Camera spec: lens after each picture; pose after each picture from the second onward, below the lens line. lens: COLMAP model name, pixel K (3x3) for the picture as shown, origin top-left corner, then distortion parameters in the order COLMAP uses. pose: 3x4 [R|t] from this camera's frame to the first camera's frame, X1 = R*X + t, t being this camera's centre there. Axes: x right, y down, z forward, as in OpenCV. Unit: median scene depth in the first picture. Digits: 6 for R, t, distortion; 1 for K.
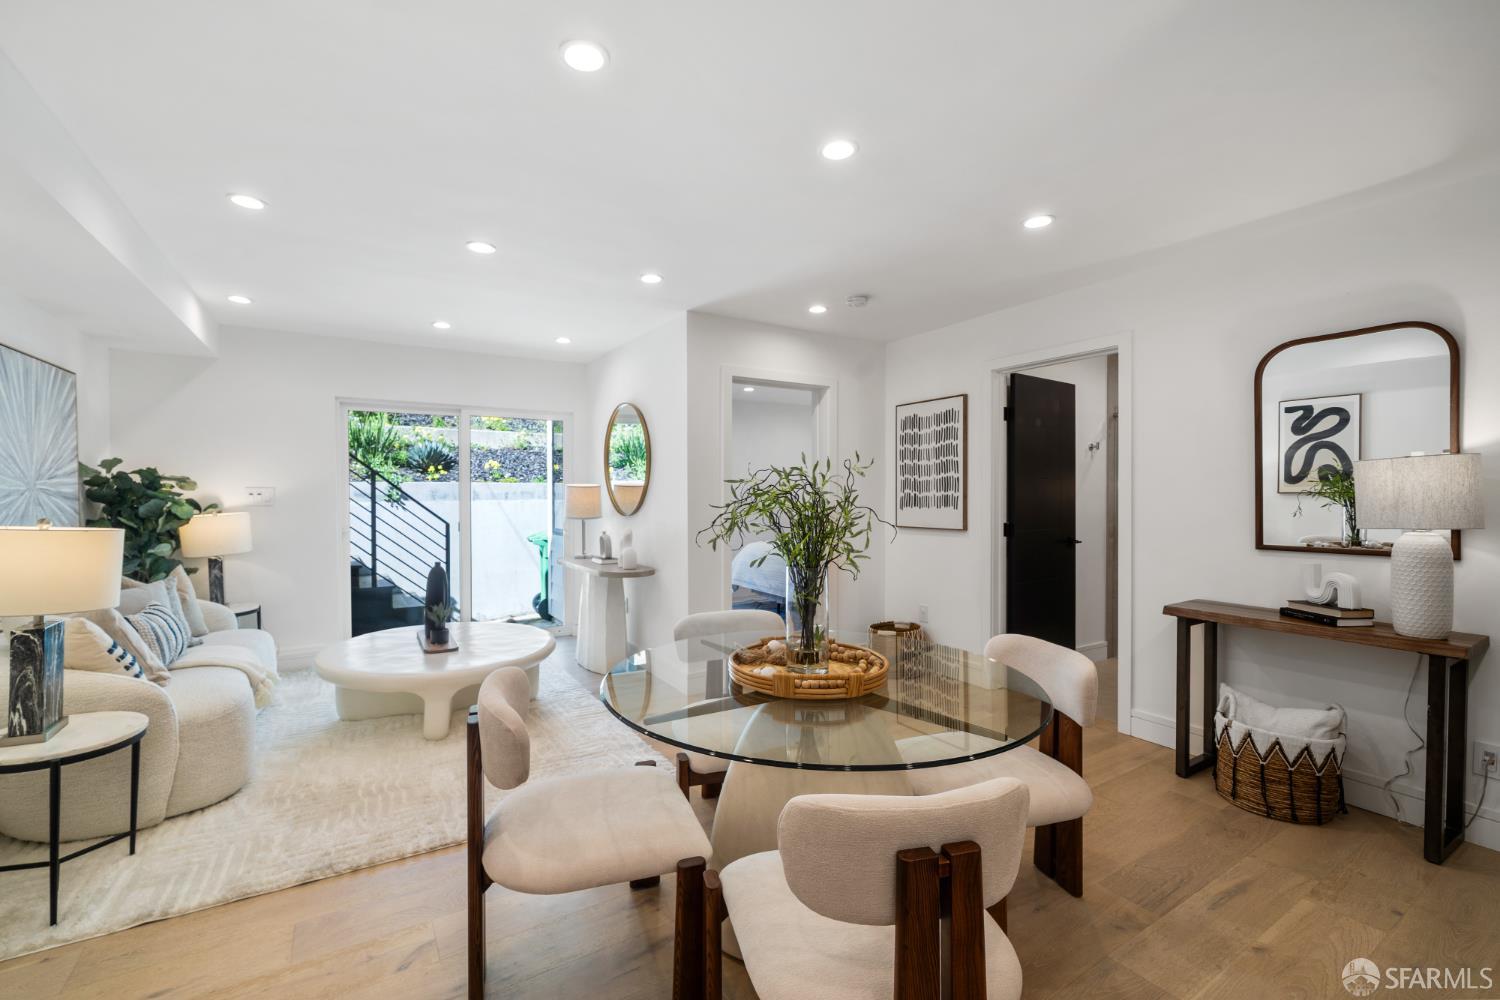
lens RADIAL K [[626.4, 0, 727.4], [0, 626.4, 504.4], [0, 0, 1]] dist [-0.000034, -0.000337]
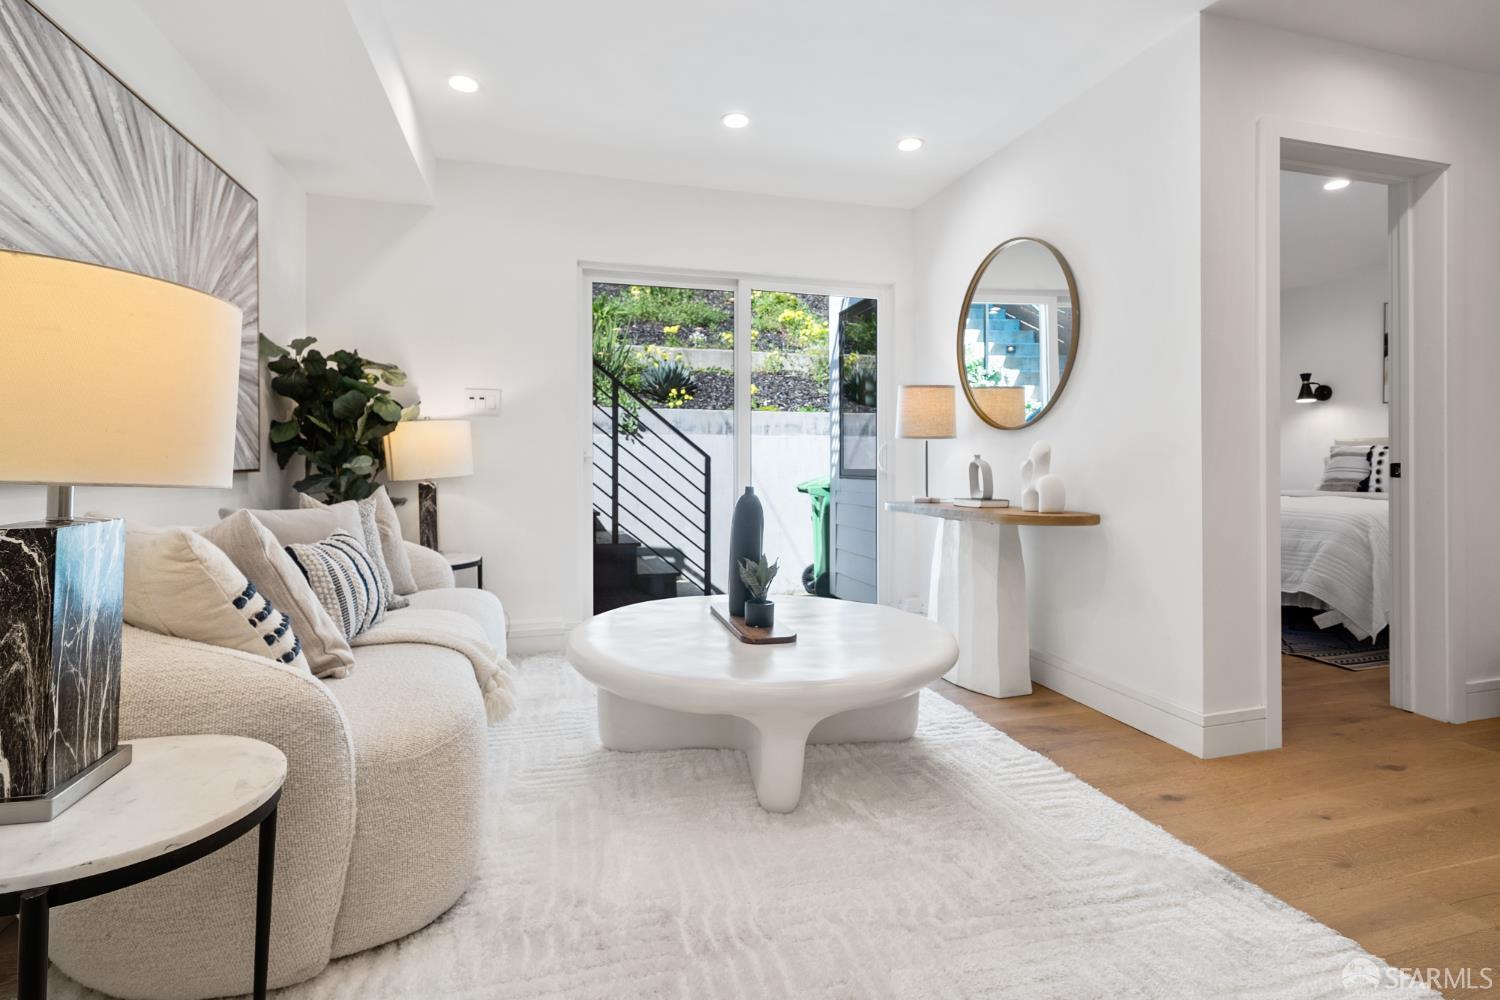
lens RADIAL K [[726.3, 0, 749.7], [0, 726.3, 463.4], [0, 0, 1]] dist [0.002599, -0.000646]
pose [[0.963949, -0.003289, -0.266068, -0.292595], [-0.002586, 0.999761, -0.021726, 0.088564], [0.266076, 0.021631, 0.963709, 0.359882]]
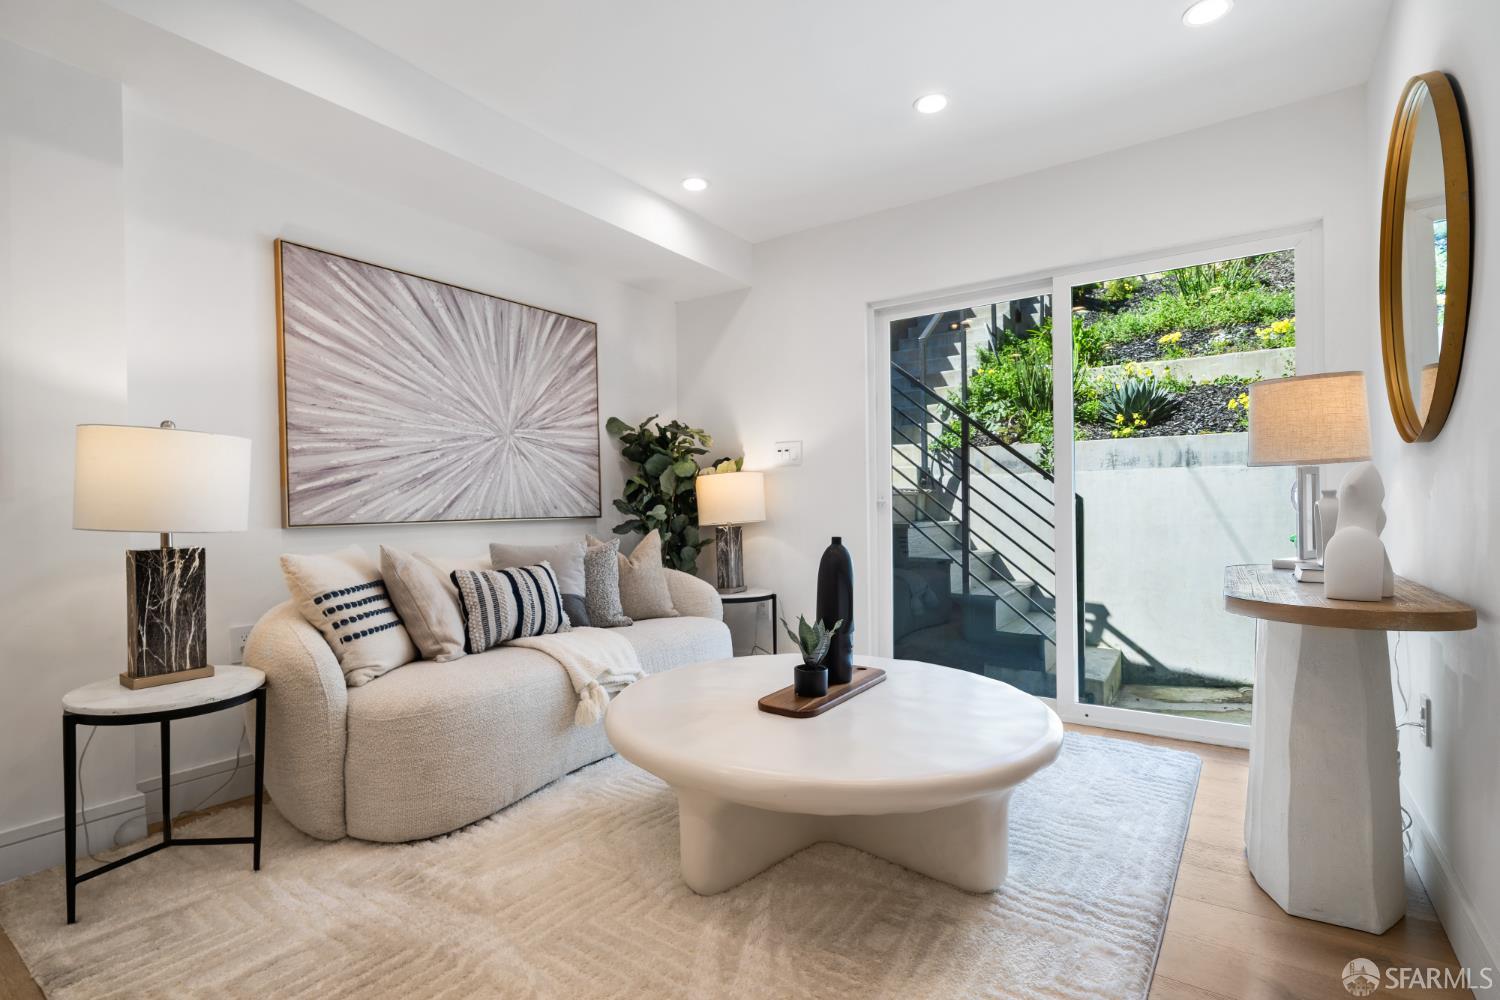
lens RADIAL K [[718.4, 0, 738.7], [0, 718.4, 511.9], [0, 0, 1]] dist [0.000331, 0.000309]
pose [[0.402054, -0.003904, -0.915608, 0.045284], [-0.006053, 0.999958, -0.006921, 0.079302], [0.915596, 0.008325, 0.402013, 0.714514]]
